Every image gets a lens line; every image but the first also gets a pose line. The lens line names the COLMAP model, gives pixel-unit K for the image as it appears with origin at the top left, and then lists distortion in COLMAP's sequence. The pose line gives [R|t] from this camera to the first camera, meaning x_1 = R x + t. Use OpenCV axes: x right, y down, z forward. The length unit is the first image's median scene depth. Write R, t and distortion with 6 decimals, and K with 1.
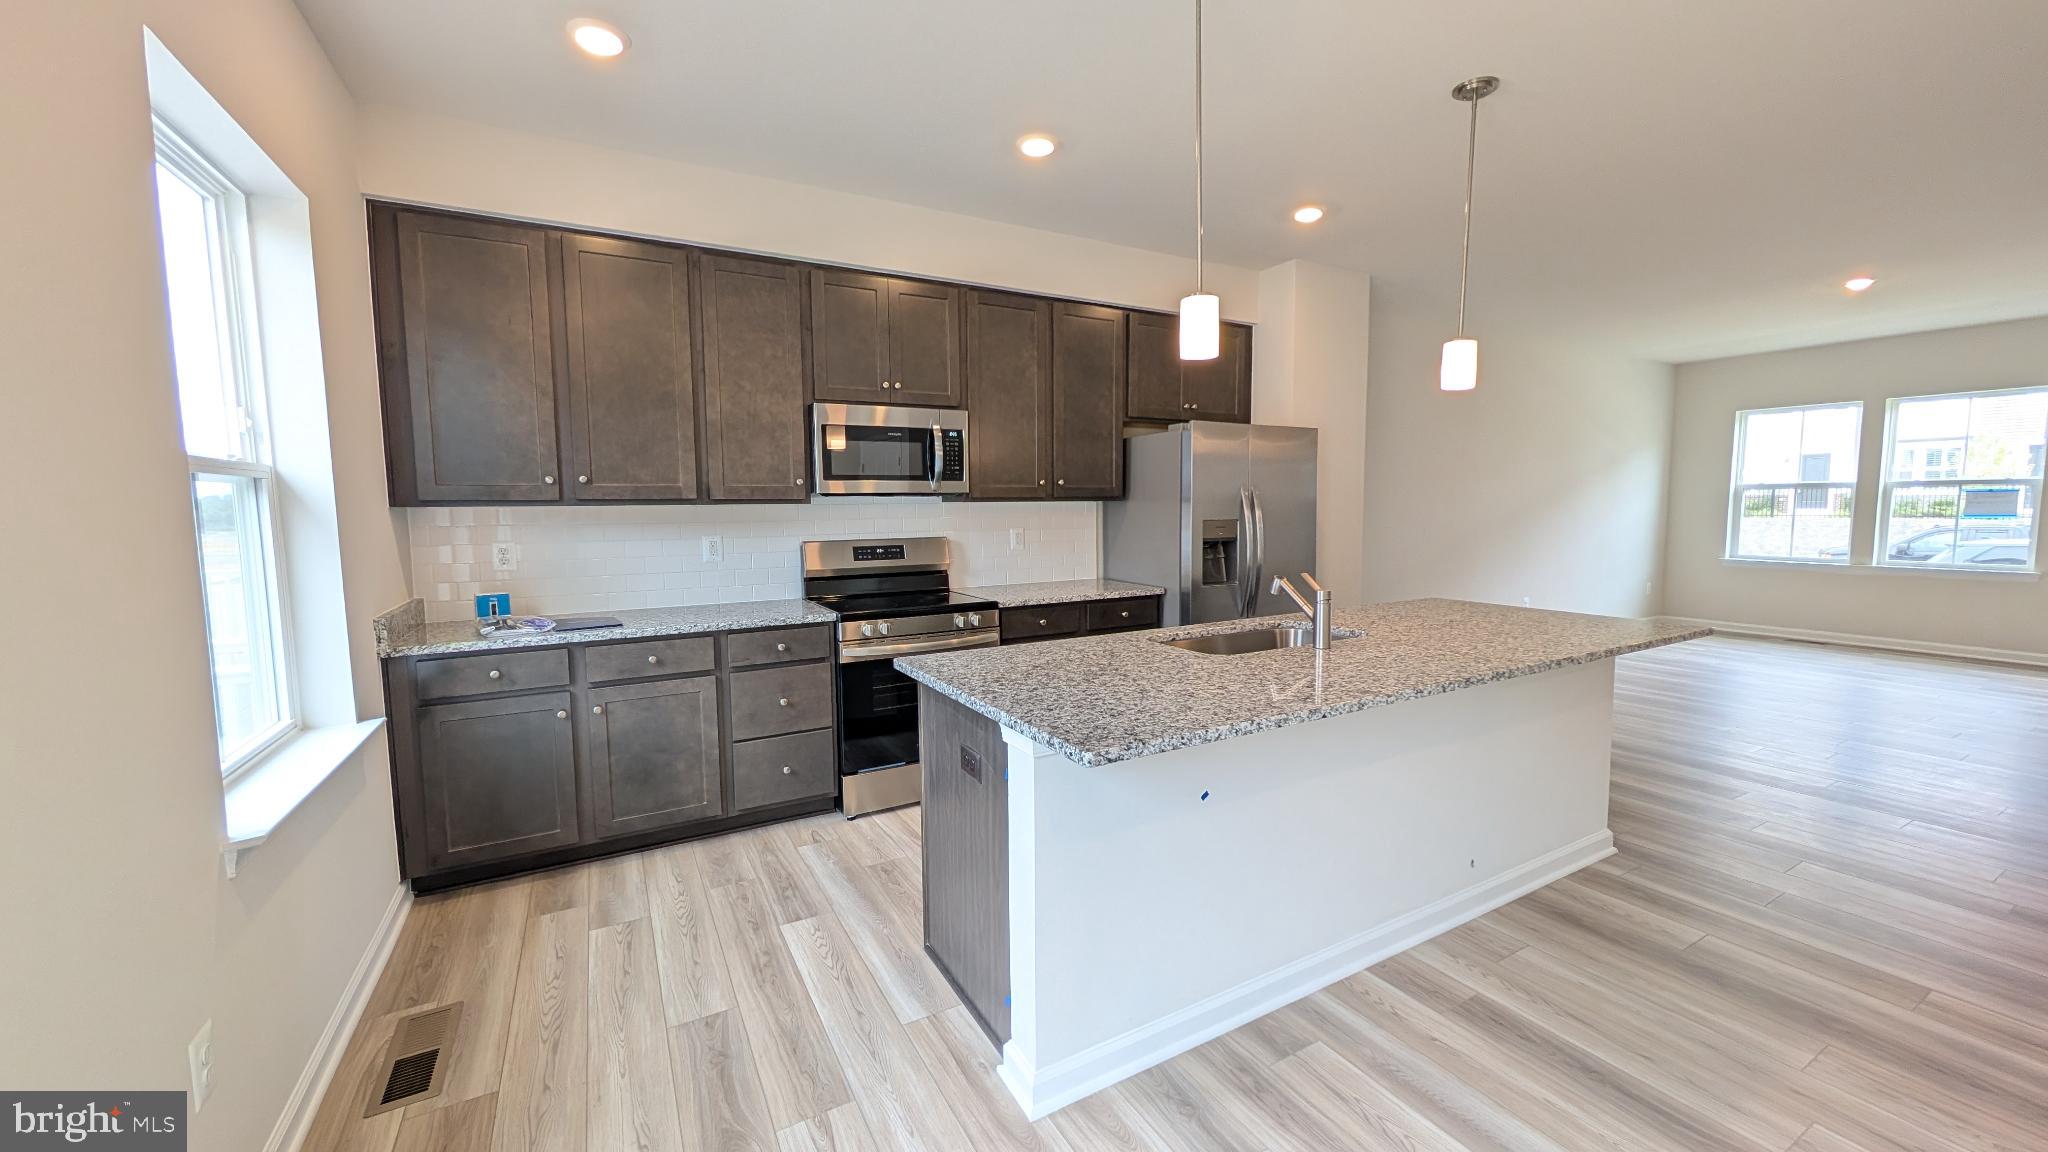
lens RADIAL K [[772.5, 0, 1028.5], [0, 772.5, 570.2], [0, 0, 1]] dist [0.000656, 0.000541]
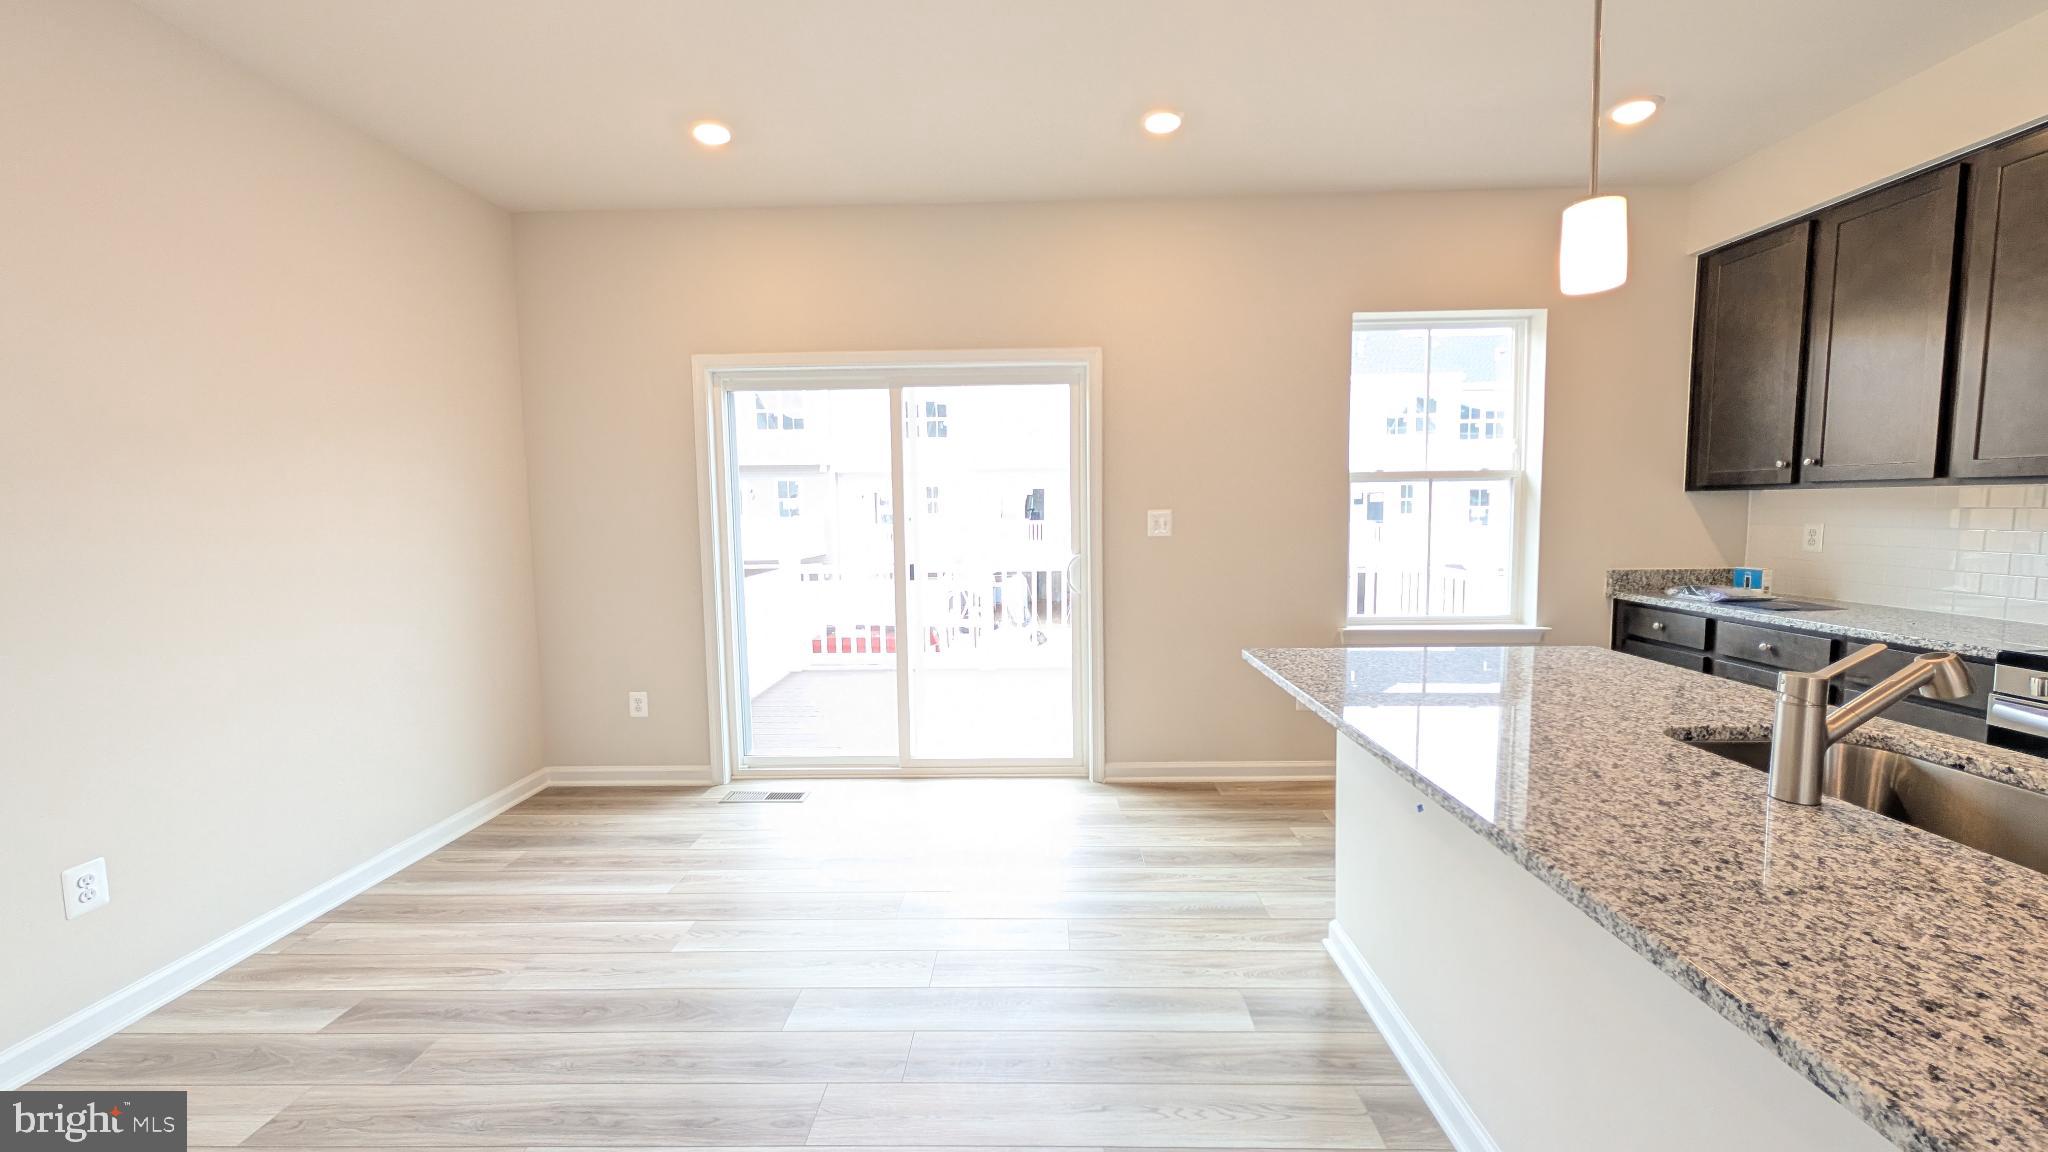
lens RADIAL K [[772.5, 0, 1028.5], [0, 772.5, 570.2], [0, 0, 1]] dist [0.000656, 0.000541]
pose [[-0.505450, 0.086374, -0.858522, 0.528791], [-0.057258, 0.989427, 0.133254, -0.037350], [0.860954, 0.116510, -0.495160, 0.436020]]
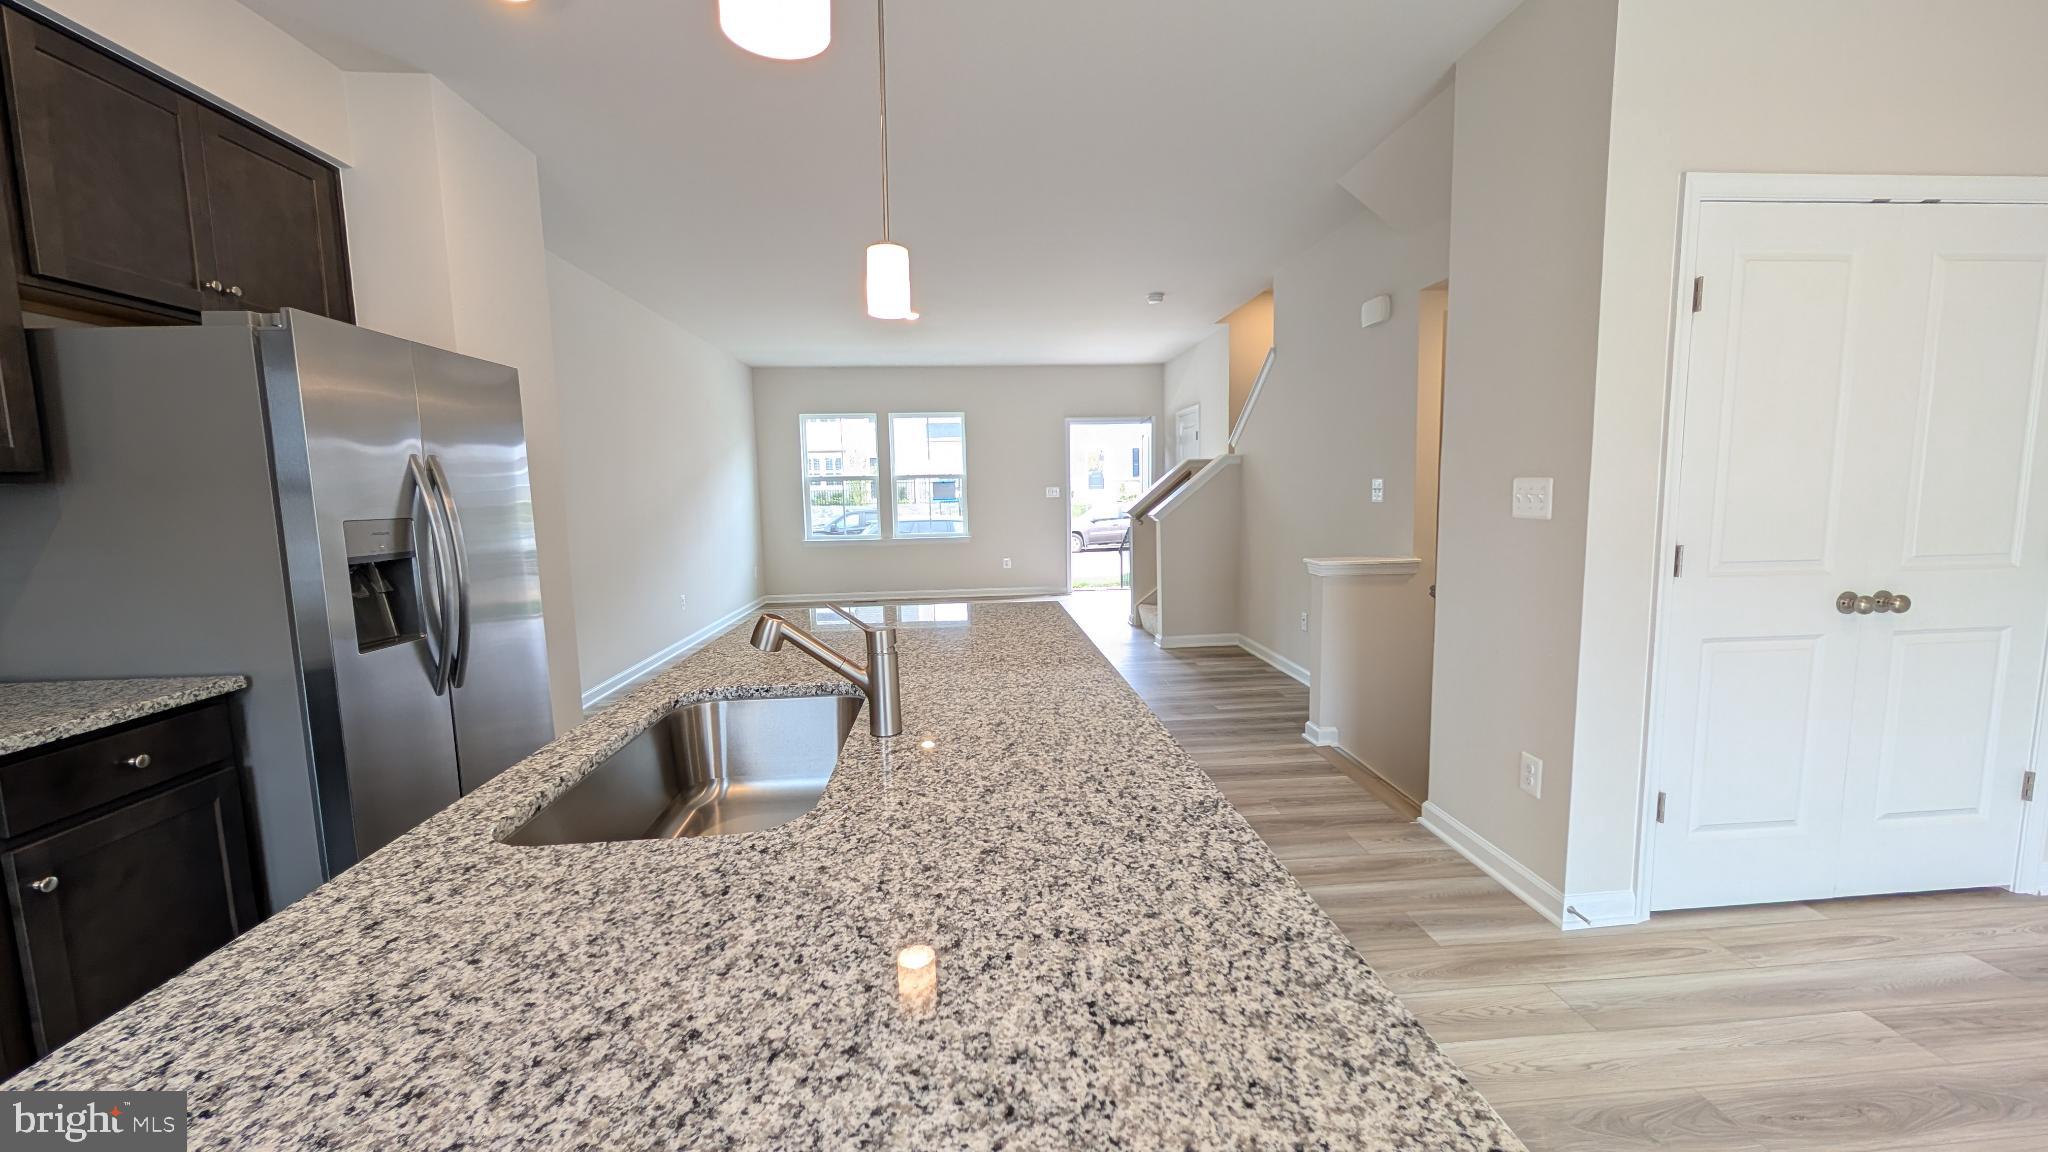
lens RADIAL K [[772.5, 0, 1028.5], [0, 772.5, 570.2], [0, 0, 1]] dist [0.000656, 0.000541]
pose [[0.417629, -0.097743, 0.903345, -0.033971], [0.095416, 0.993418, 0.063377, -0.021140], [-0.903594, 0.059725, 0.424207, 0.355375]]
